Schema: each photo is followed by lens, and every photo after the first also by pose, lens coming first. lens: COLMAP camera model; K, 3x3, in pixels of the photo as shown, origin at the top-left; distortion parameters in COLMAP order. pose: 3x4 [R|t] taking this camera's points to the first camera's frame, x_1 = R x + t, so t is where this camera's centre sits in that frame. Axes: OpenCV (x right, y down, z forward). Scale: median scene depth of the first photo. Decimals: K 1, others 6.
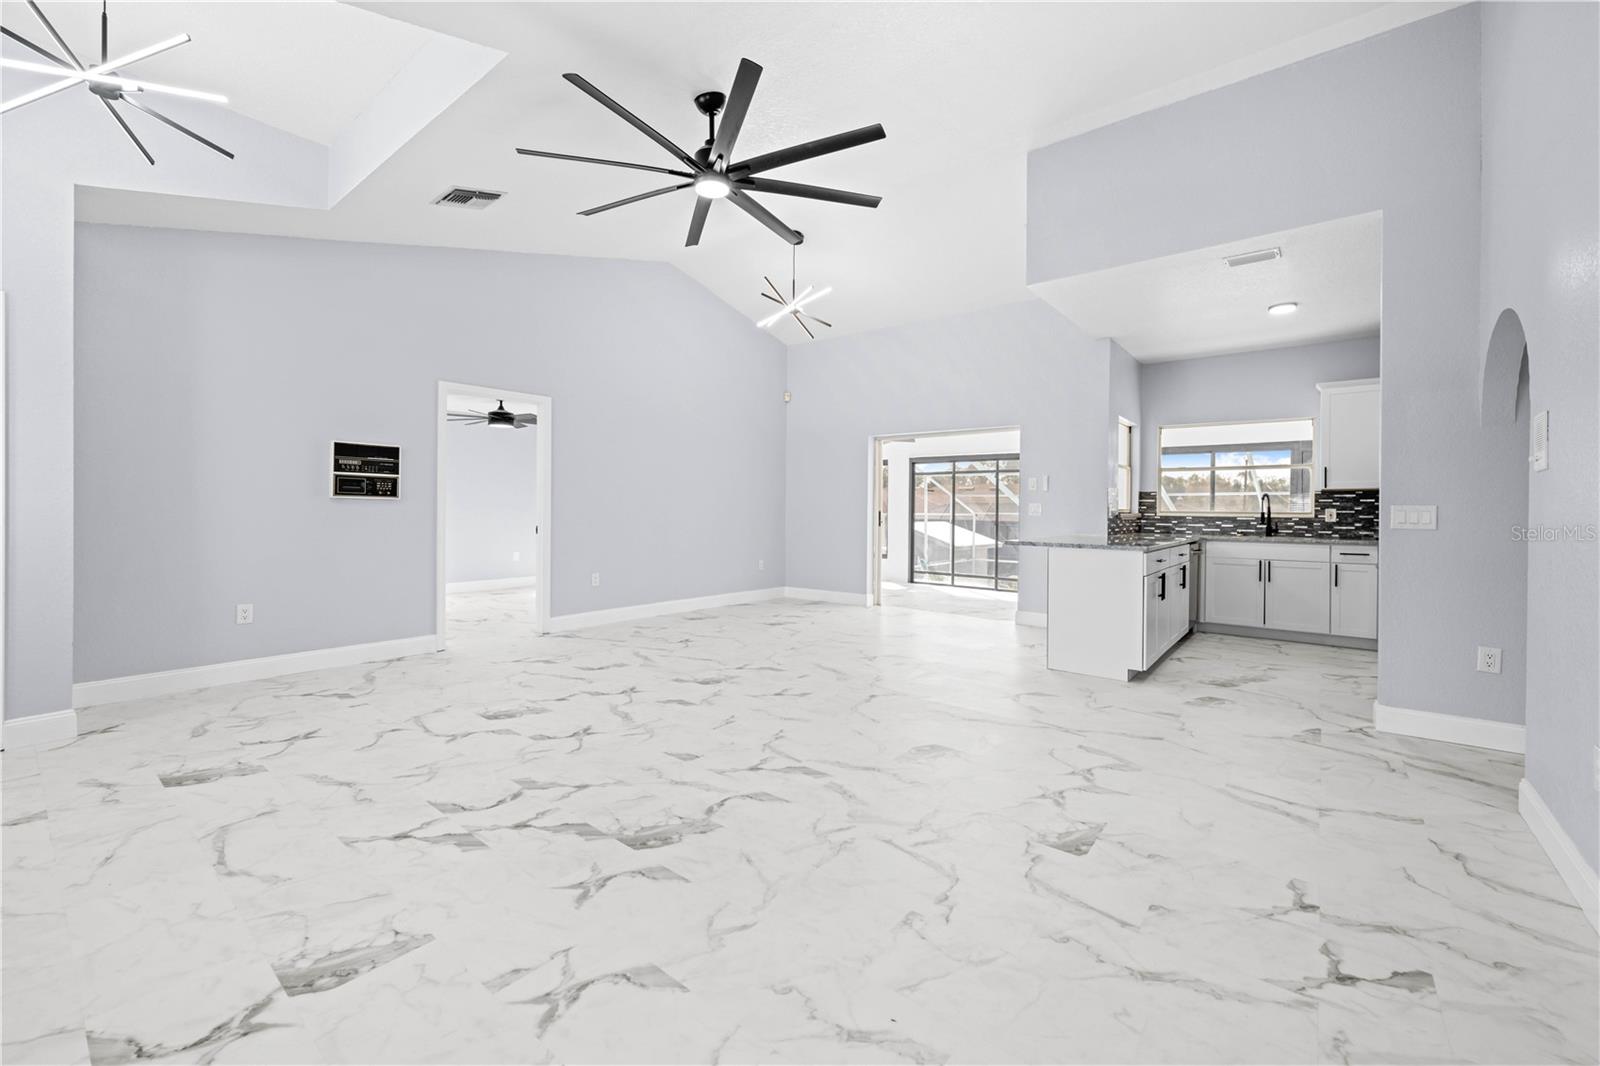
lens RADIAL K [[650.9, 0, 793.2], [0, 650.9, 516.2], [0, 0, 1]] dist [-0.001668, 0.000050]
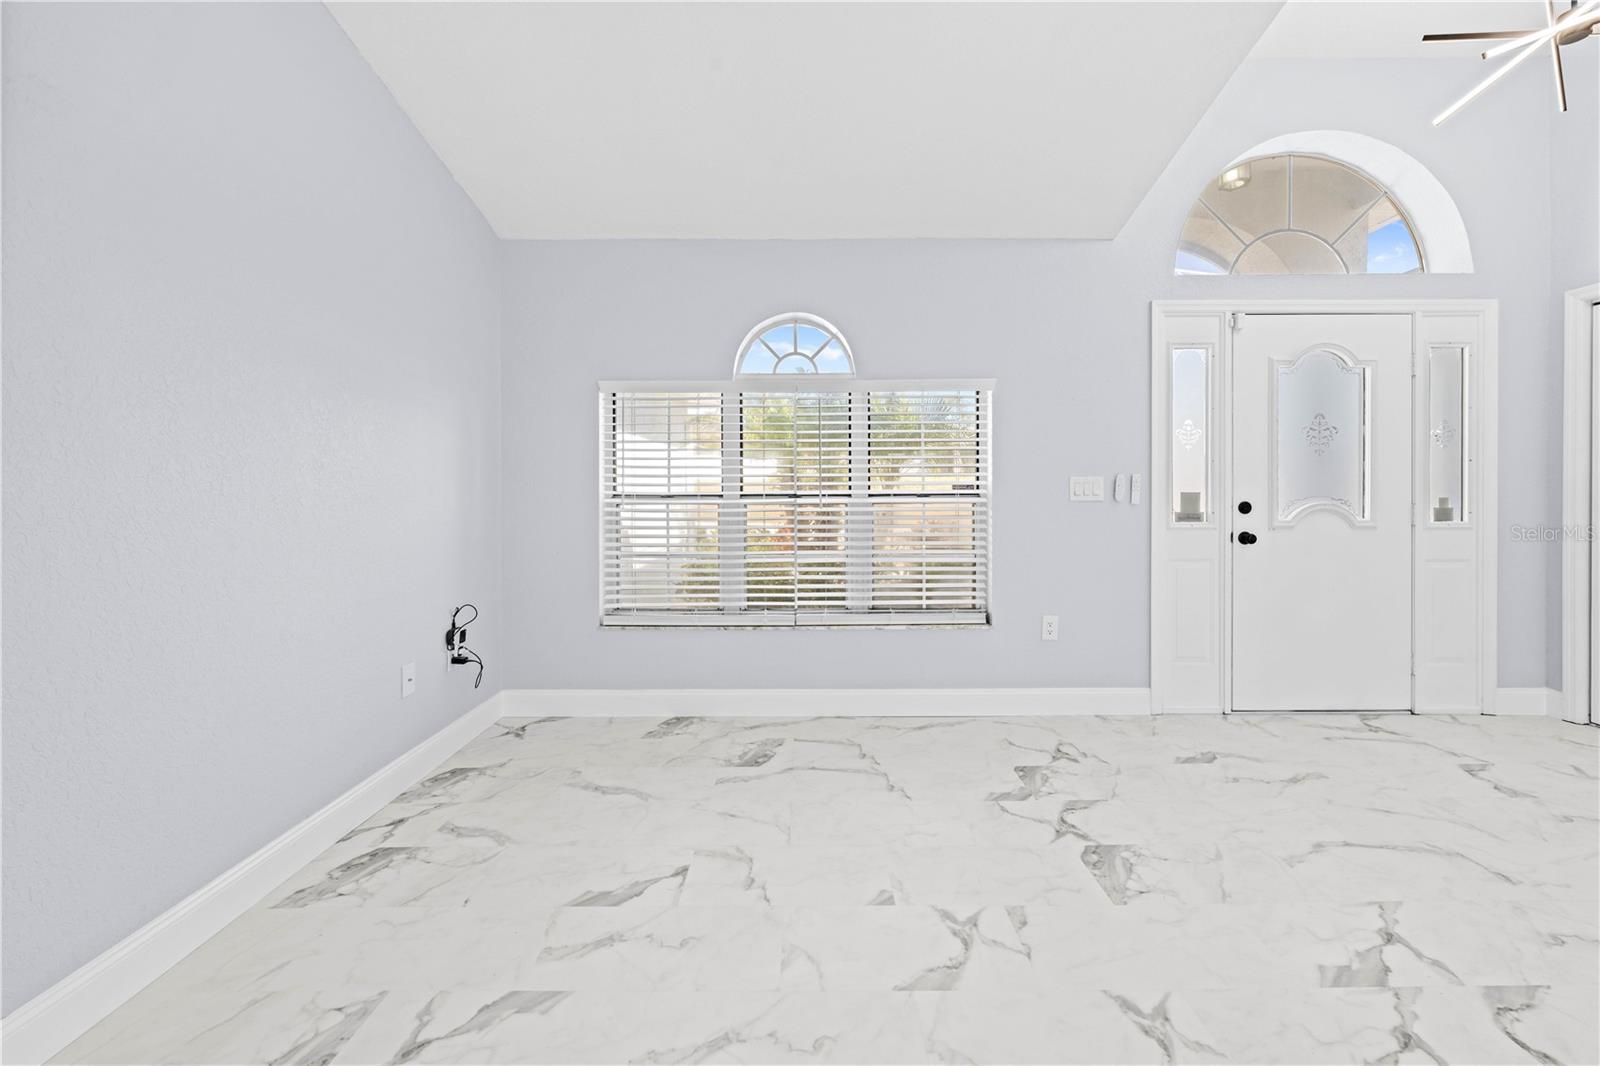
lens RADIAL K [[654.0, 0, 801.5], [0, 654.0, 491.9], [0, 0, 1]] dist [-0.002359, 0.000323]
pose [[-0.783986, -0.003573, -0.620768, 0.179065], [-0.010376, 0.999919, 0.007349, -0.006062], [0.620692, 0.012203, -0.783960, 0.537949]]
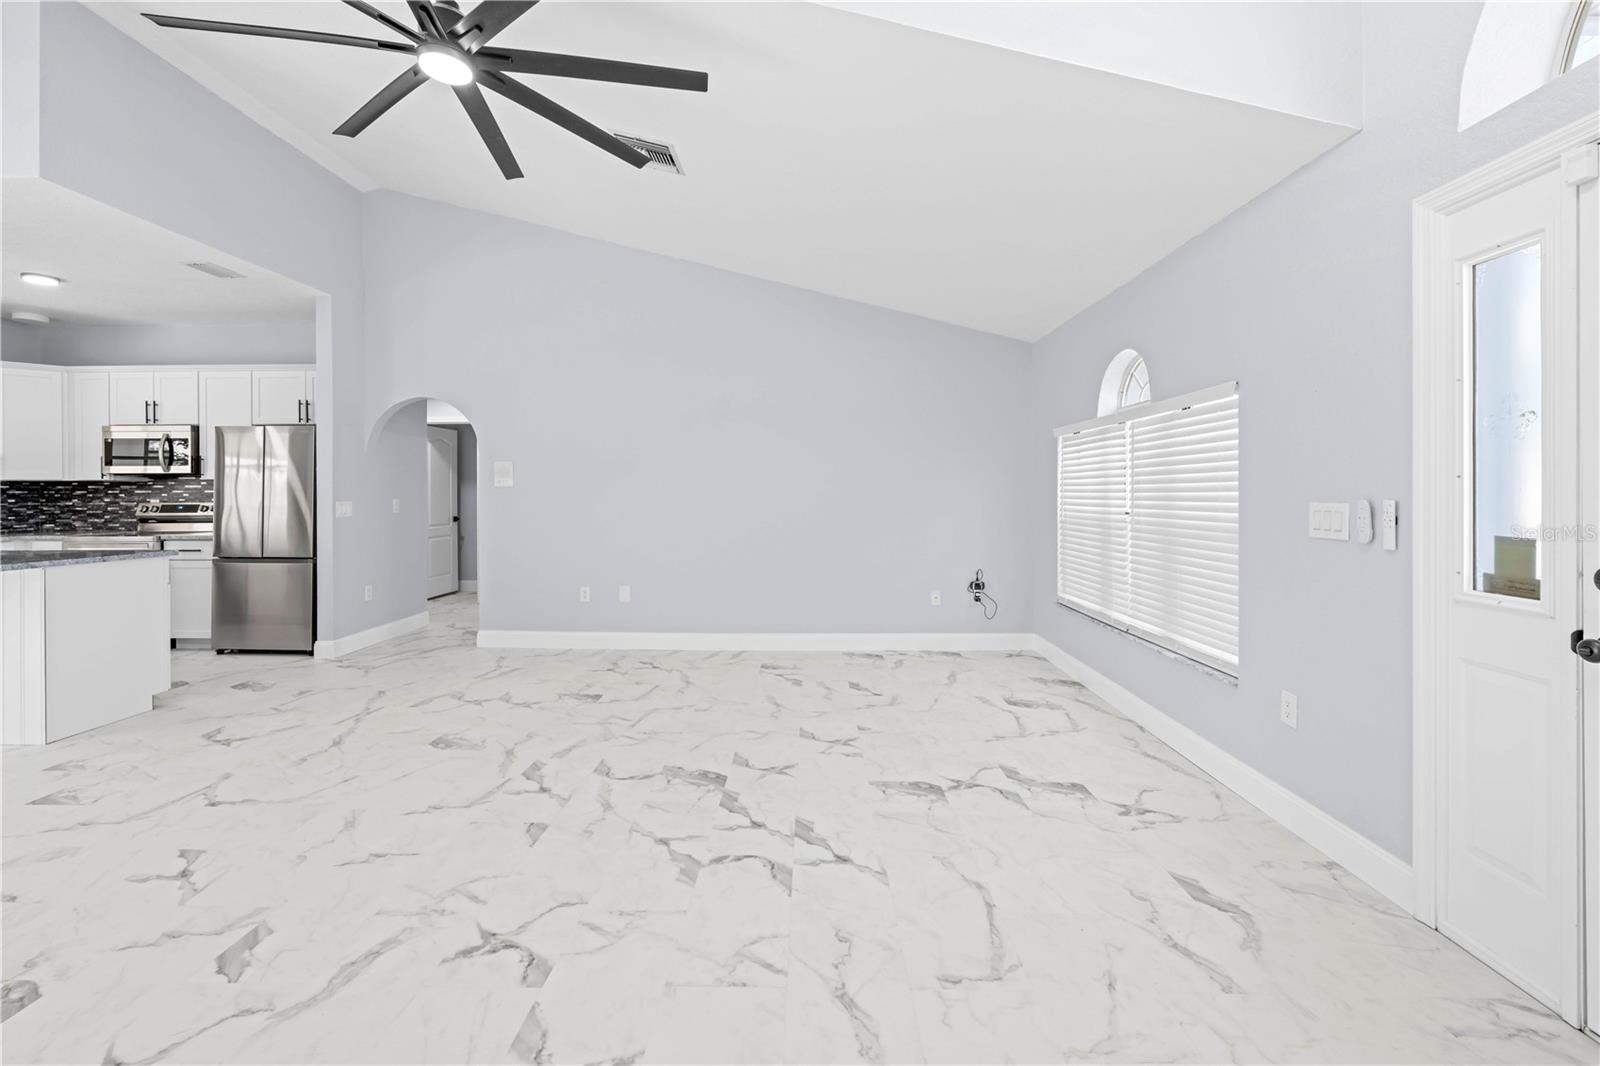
lens RADIAL K [[654.0, 0, 801.5], [0, 654.0, 491.9], [0, 0, 1]] dist [-0.002359, 0.000323]
pose [[-0.618010, -0.006051, 0.786147, -0.622243], [0.005102, 0.999918, 0.011707, -0.035541], [-0.786154, 0.011246, -0.617929, 0.767449]]
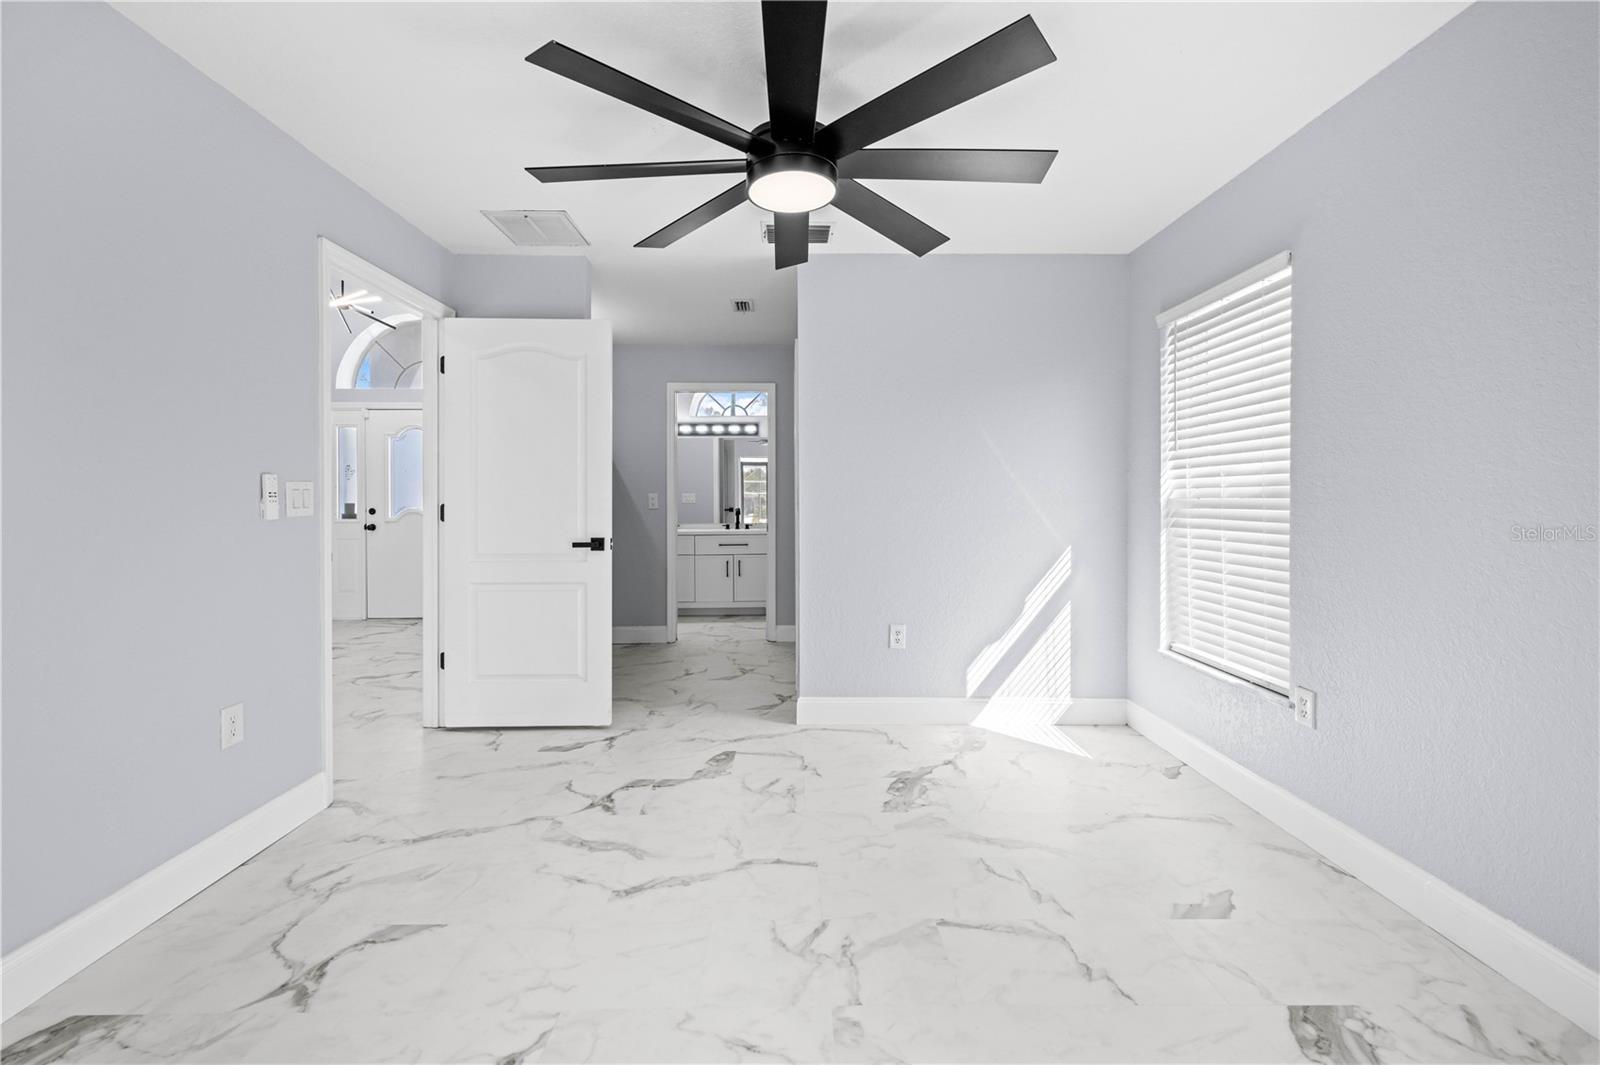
lens RADIAL K [[654.0, 0, 801.5], [0, 654.0, 491.4], [0, 0, 1]] dist [-0.002359, 0.000323]
pose [[-0.764311, -0.015292, -0.644667, -0.427989], [-0.011465, 0.999883, -0.010126, -0.025963], [0.644746, -0.000349, -0.764397, 1.852027]]
